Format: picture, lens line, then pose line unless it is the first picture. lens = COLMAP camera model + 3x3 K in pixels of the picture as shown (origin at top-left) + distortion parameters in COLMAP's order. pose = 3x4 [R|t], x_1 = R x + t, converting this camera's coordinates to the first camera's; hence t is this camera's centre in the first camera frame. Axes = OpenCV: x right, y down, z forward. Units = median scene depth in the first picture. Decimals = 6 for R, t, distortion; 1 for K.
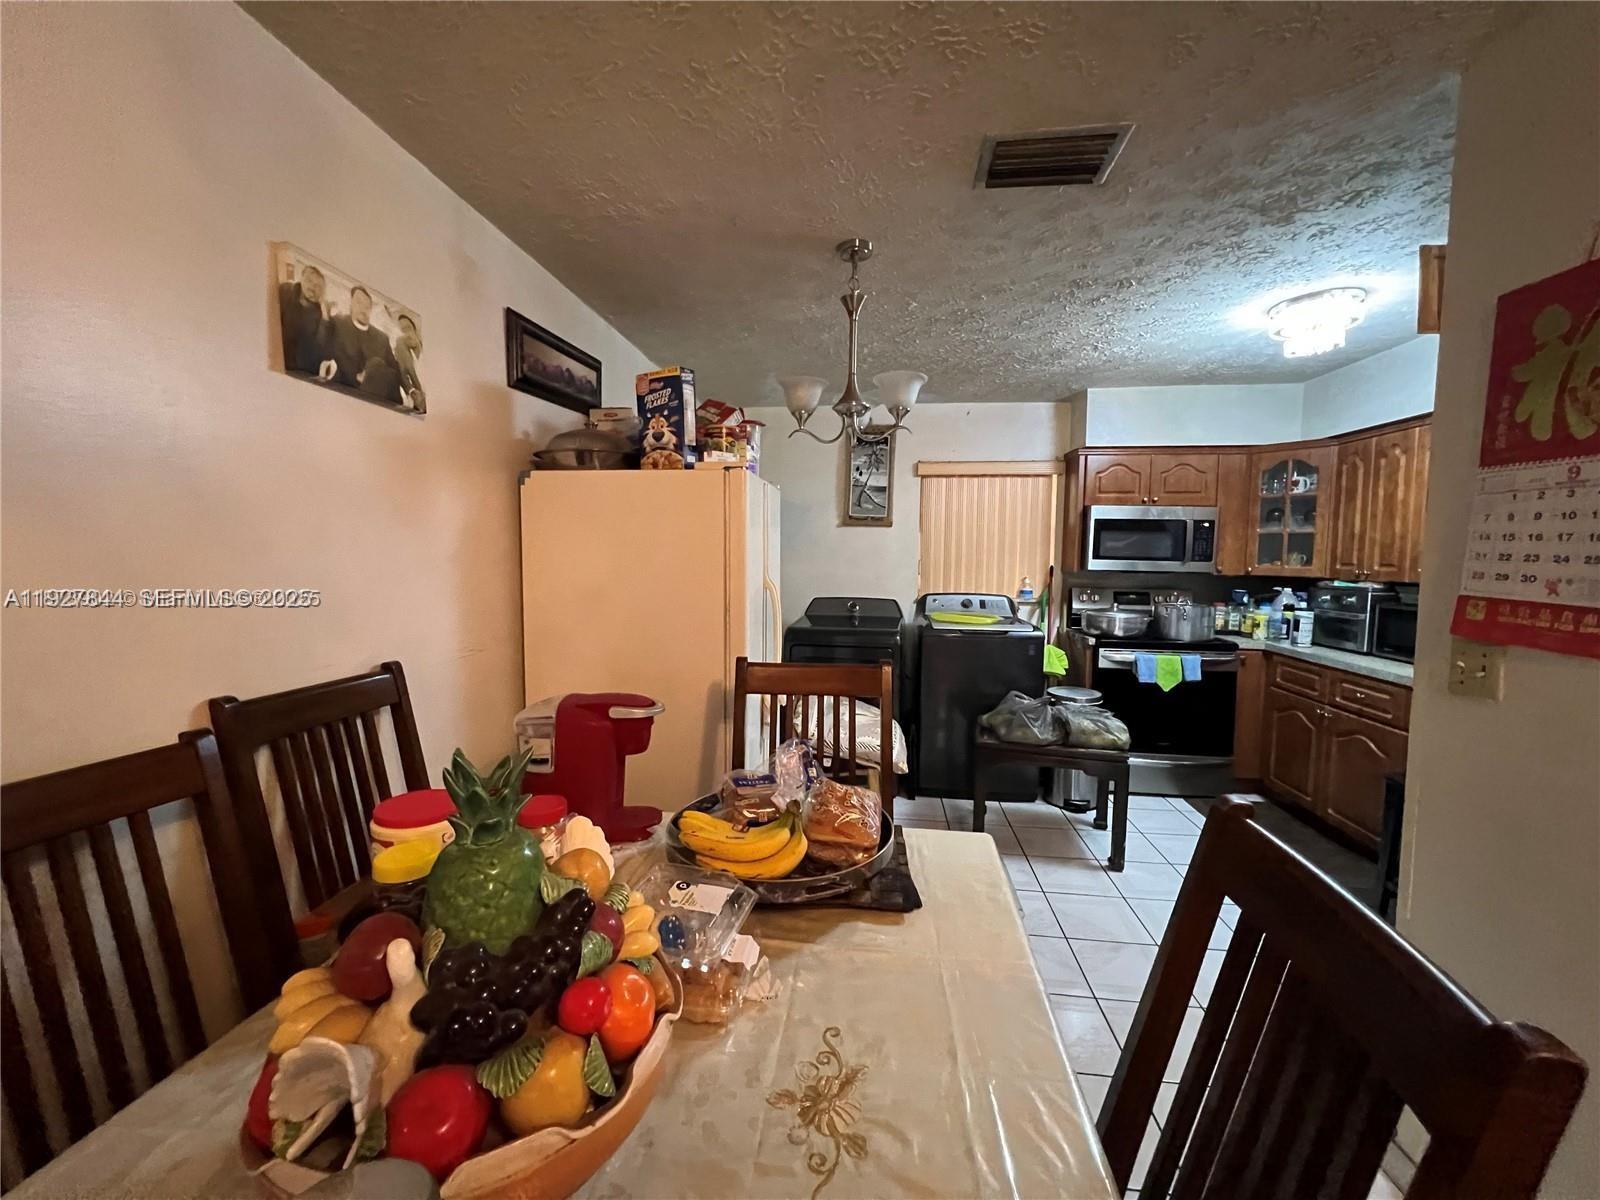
lens RADIAL K [[643.8, 0, 790.5], [0, 643.8, 595.7], [0, 0, 1]] dist [0.001828, -0.000114]
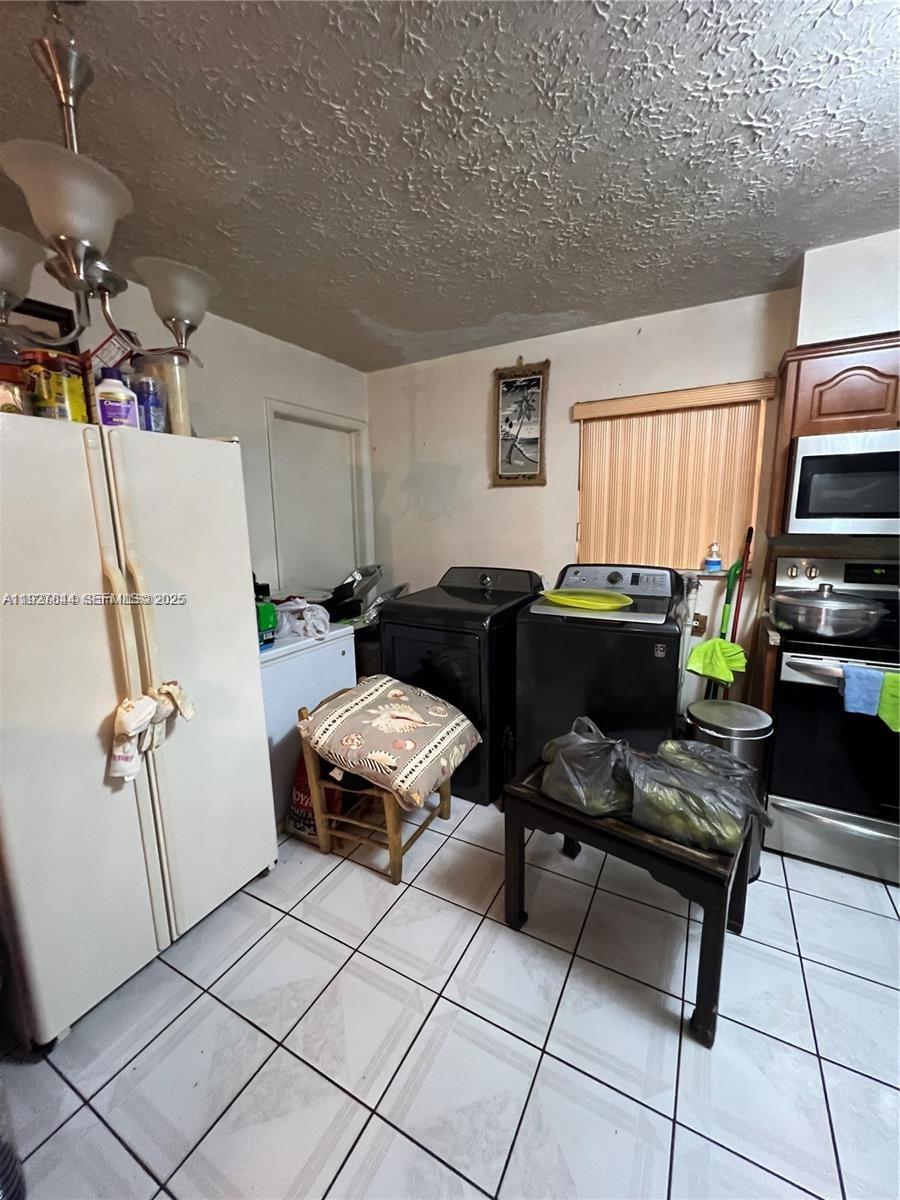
lens RADIAL K [[482.8, 0, 446.1], [0, 482.8, 596.8], [0, 0, 1]] dist [0.001828, -0.000114]
pose [[0.928642, 0.035232, -0.369299, 0.342351], [0.000705, 0.995311, 0.096727, -0.025250], [0.370975, -0.090085, 0.924263, 0.415114]]
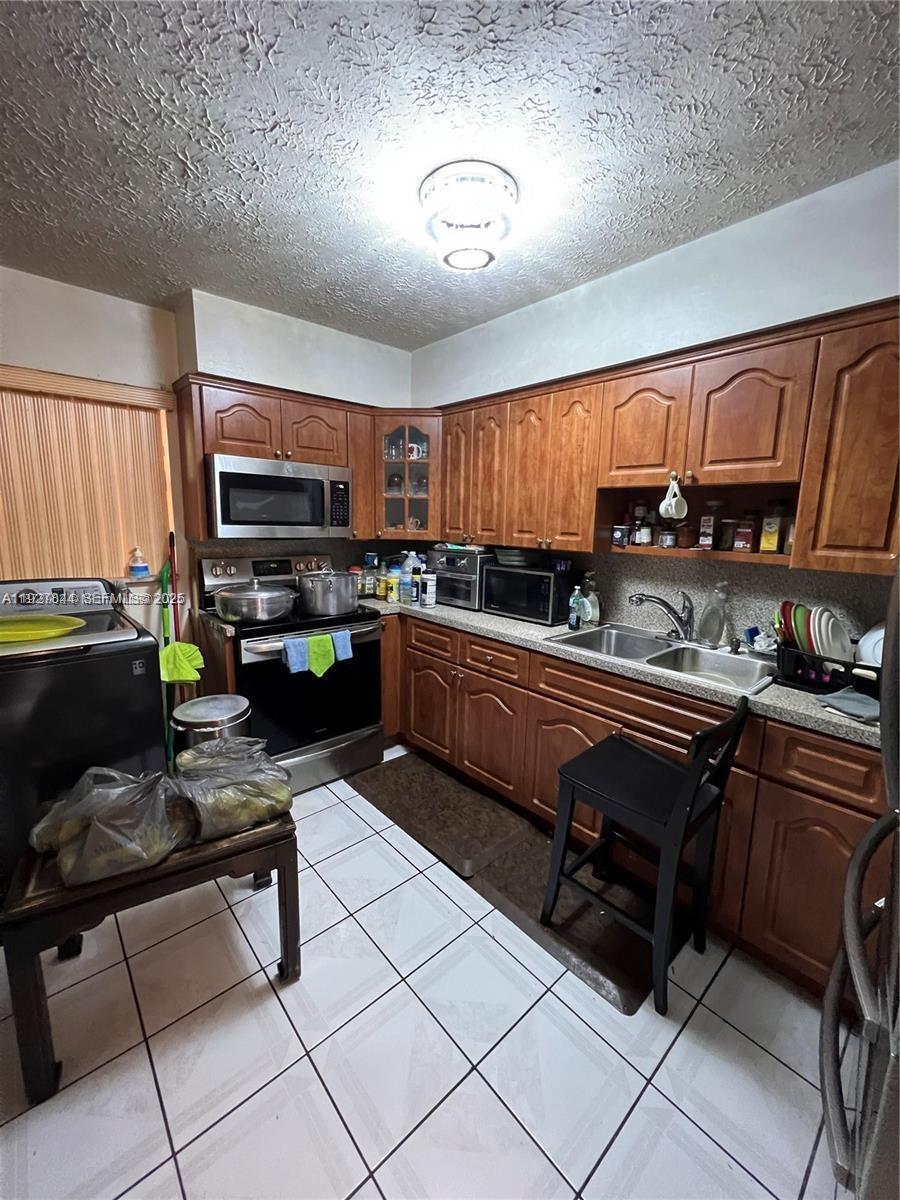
lens RADIAL K [[482.8, 0, 457.3], [0, 482.8, 596.3], [0, 0, 1]] dist [0.001828, -0.000114]
pose [[0.652667, -0.118871, 0.748262, 0.222067], [0.039257, 0.991594, 0.123286, -0.033679], [-0.756627, -0.051090, 0.651848, 0.427818]]
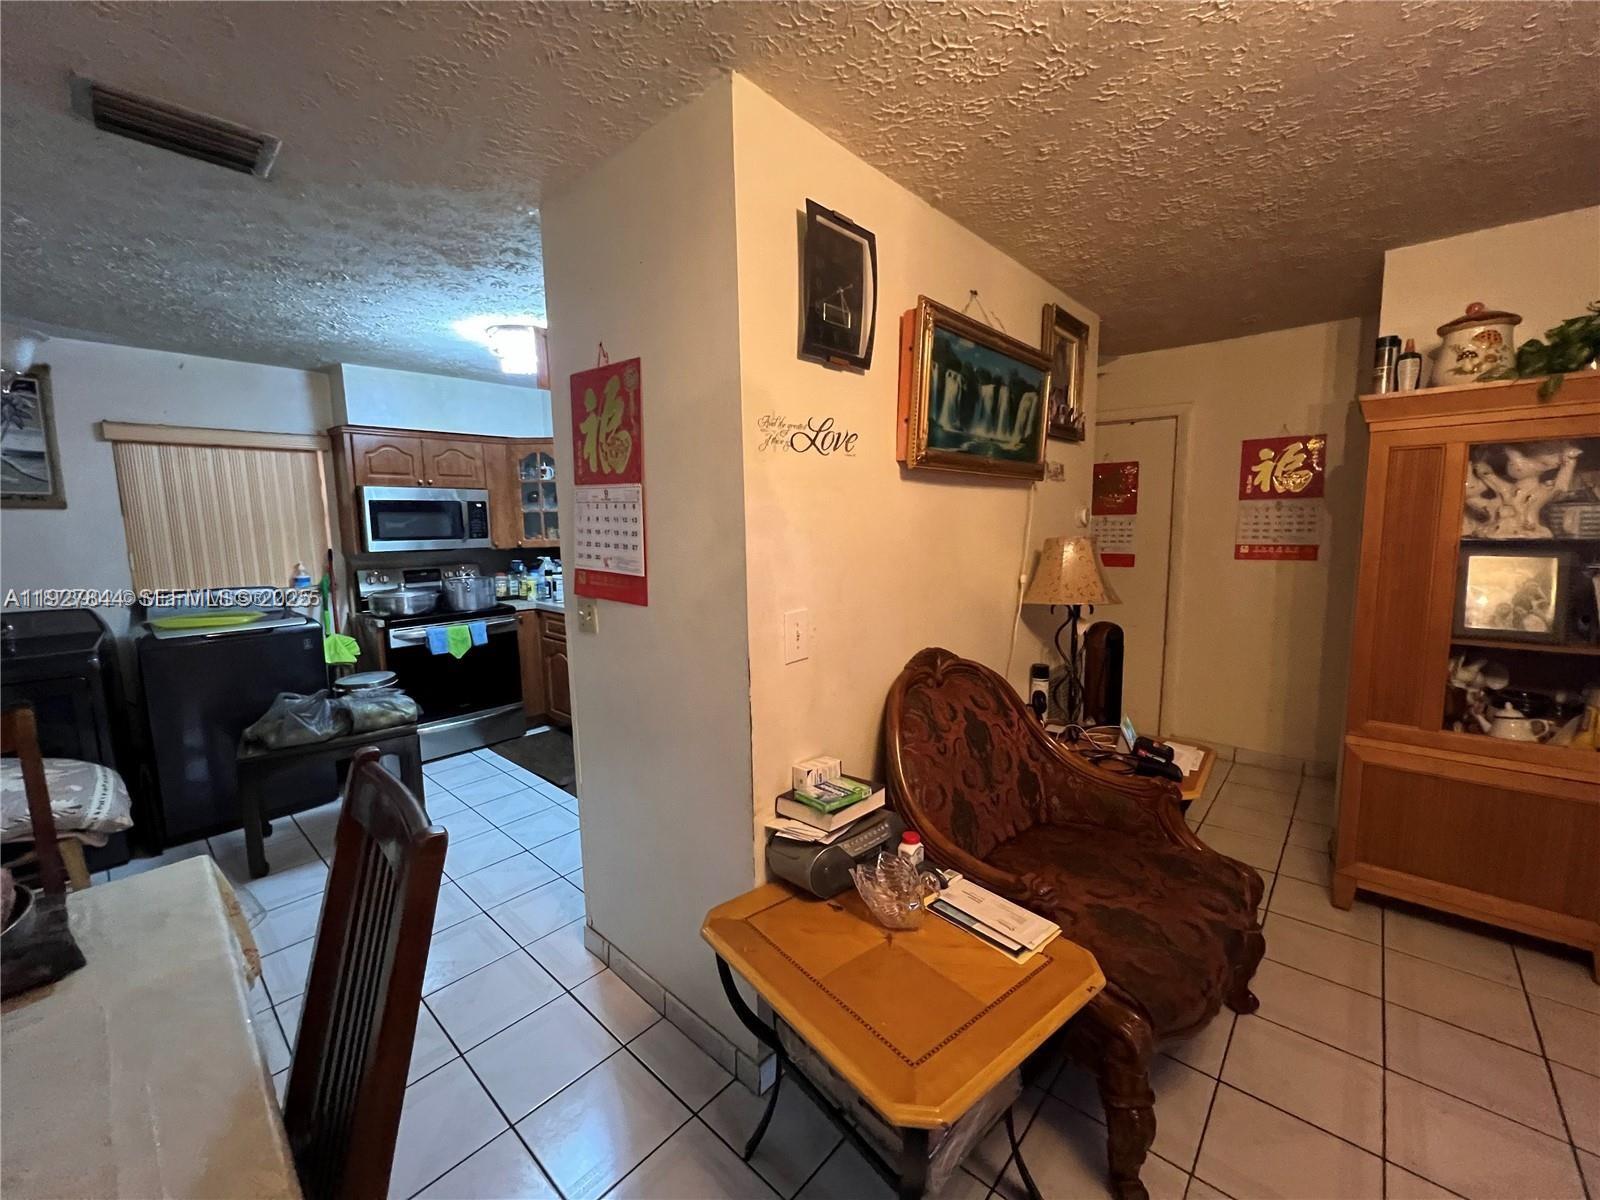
lens RADIAL K [[643.8, 0, 803.9], [0, 643.8, 595.2], [0, 0, 1]] dist [0.001828, -0.000114]
pose [[0.568533, -0.120685, 0.813760, 0.033085], [0.080122, 0.992601, 0.091231, -0.012233], [-0.818749, 0.013332, 0.573996, -0.117086]]
